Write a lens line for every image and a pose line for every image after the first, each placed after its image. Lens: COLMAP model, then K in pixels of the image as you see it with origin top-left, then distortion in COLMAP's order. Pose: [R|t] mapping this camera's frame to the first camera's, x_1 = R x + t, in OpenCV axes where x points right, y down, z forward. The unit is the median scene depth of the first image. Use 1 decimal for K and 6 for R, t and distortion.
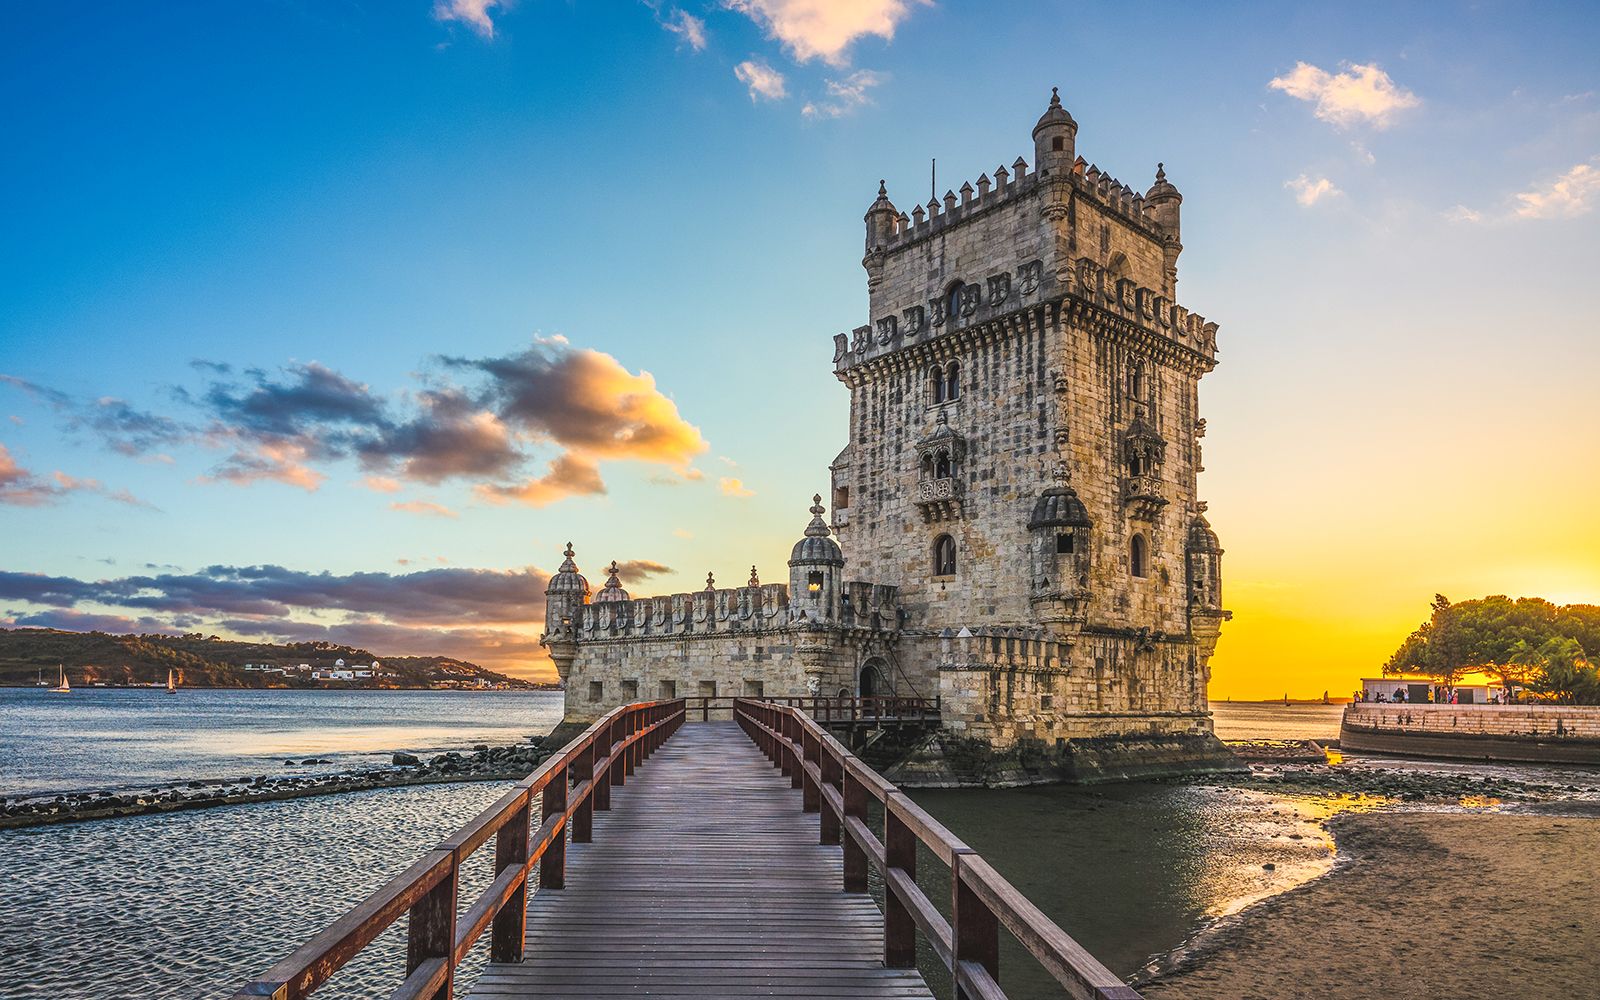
lens RADIAL K [[953.0, 0, 712.8], [0, 953.0, 610.8], [0, 0, 1]] dist [0.037833, -0.008578]
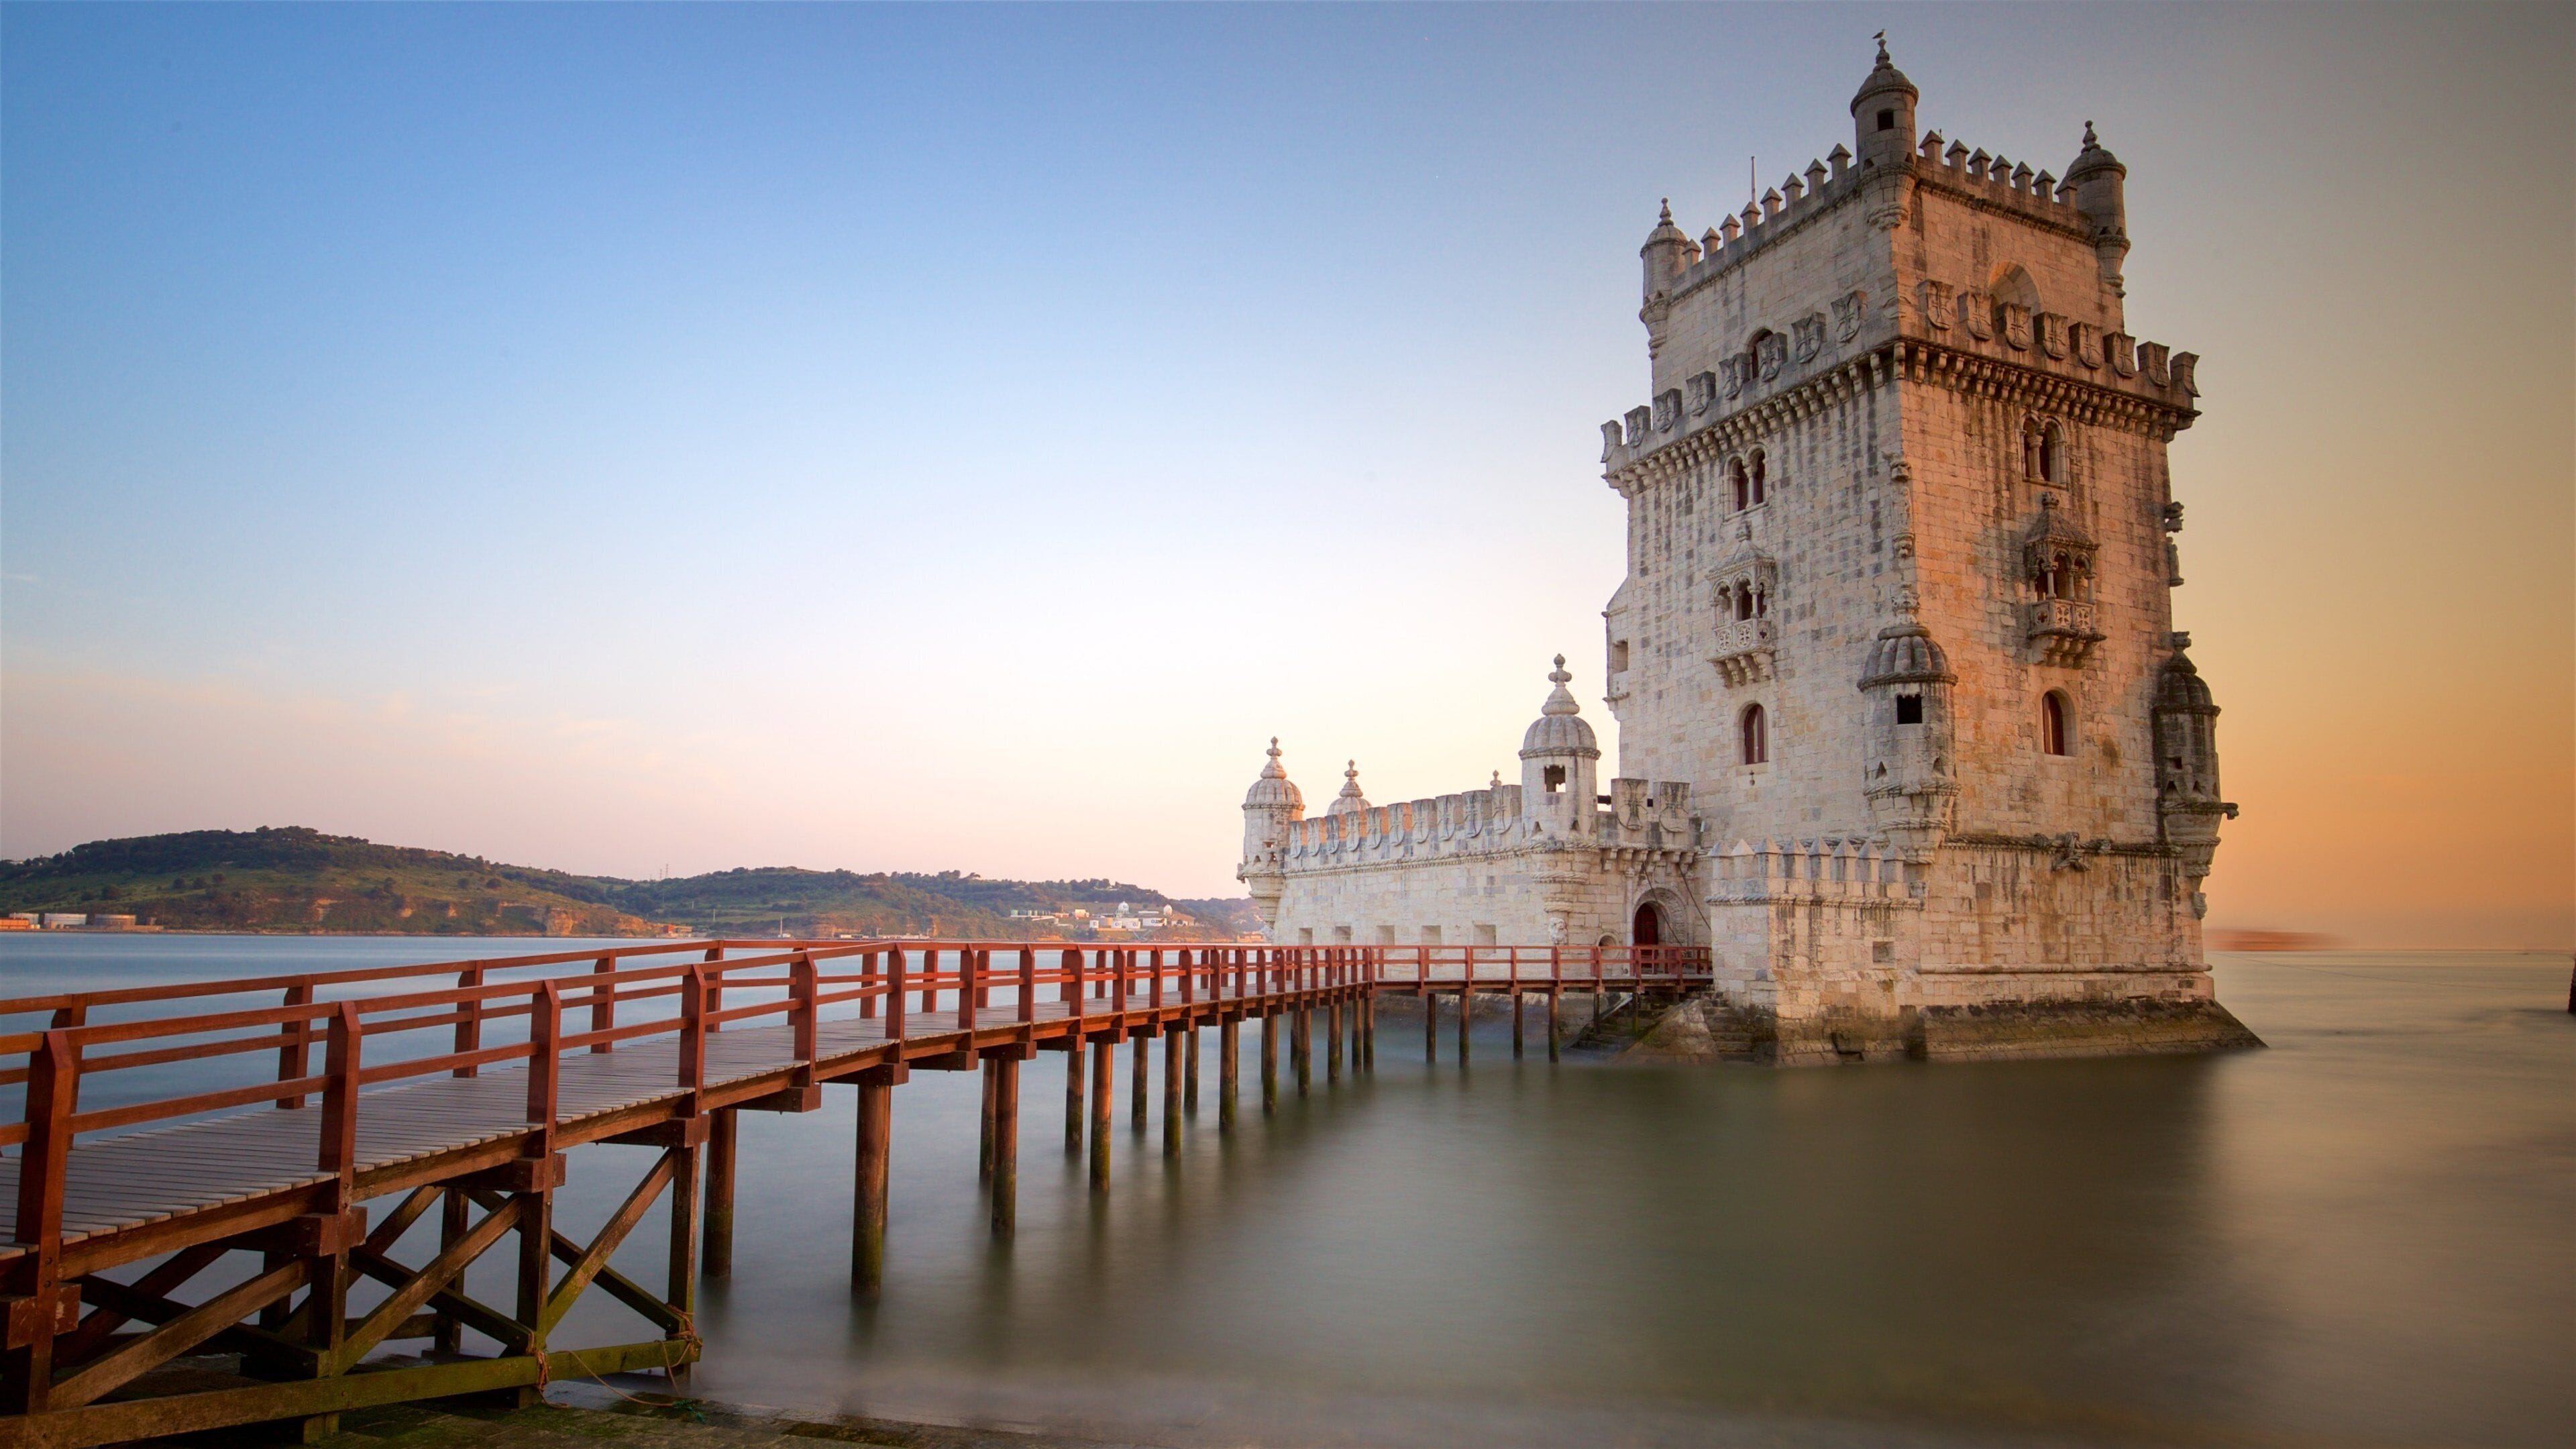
lens RADIAL K [[1364.4, 0, 1309.5], [0, 1364.4, 794.8], [0, 0, 1]] dist [-0.021521, 0.002894]
pose [[0.972309, -0.034163, -0.231189, 0.162120], [0.028568, 0.999213, -0.027506, 0.002148], [0.231947, 0.020140, 0.972520, -0.002907]]
